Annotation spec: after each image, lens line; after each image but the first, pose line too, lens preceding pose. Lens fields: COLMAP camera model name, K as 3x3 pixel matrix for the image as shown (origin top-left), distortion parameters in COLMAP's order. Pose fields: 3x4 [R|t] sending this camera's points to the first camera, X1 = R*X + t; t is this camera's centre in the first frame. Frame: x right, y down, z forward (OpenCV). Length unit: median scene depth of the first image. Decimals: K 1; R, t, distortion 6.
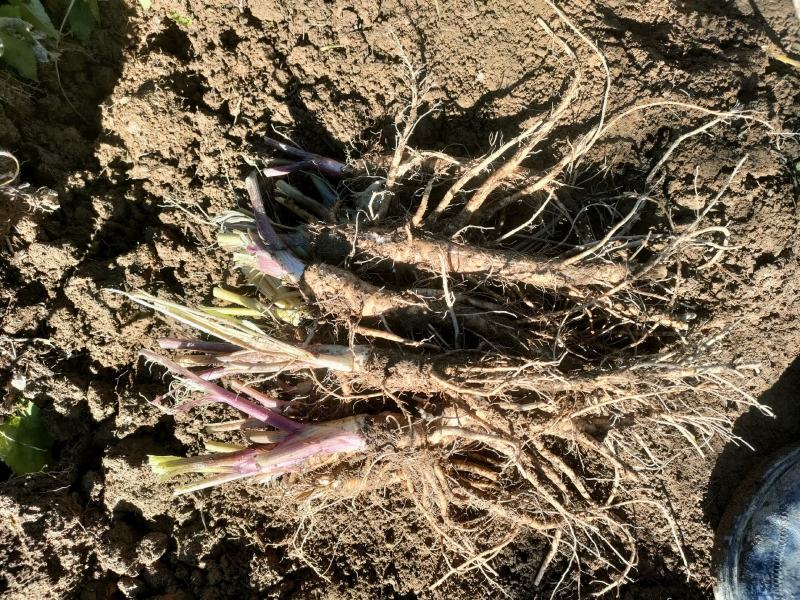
lens RADIAL K [[605.8, 0, 402.4], [0, 605.8, 301.5], [0, 0, 1]] dist [0.088671, -0.135725]
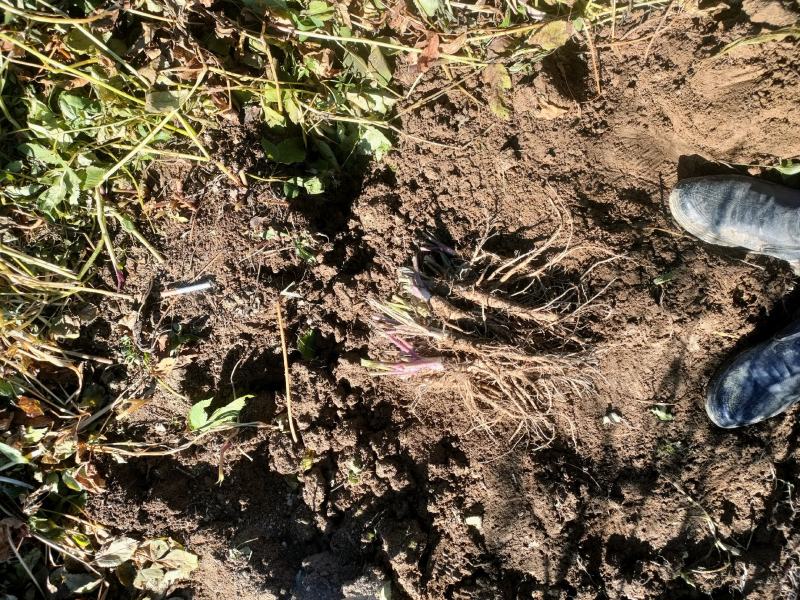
lens RADIAL K [[605.8, 0, 402.4], [0, 605.8, 301.5], [0, 0, 1]] dist [0.088671, -0.135725]
pose [[0.966098, 0.147182, -0.212112, 0.231822], [-0.134688, 0.988249, 0.072275, -0.175627], [0.220257, -0.041256, 0.974569, -1.301403]]
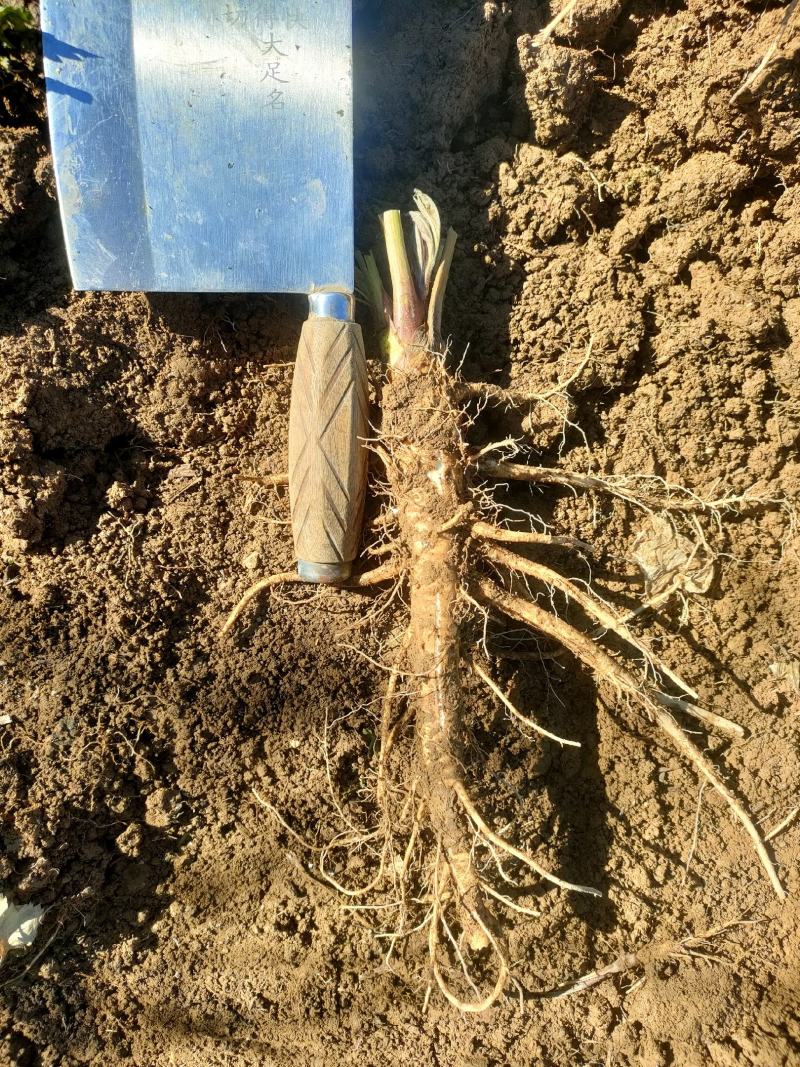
lens RADIAL K [[807.9, 0, 397.7], [0, 807.9, 531.0], [0, 0, 1]] dist [0.088671, -0.135725]
pose [[-0.221395, 0.967190, 0.124607, -0.102376], [-0.975152, -0.218531, -0.036373, 0.274060], [-0.007949, -0.129564, 0.991539, 0.220497]]
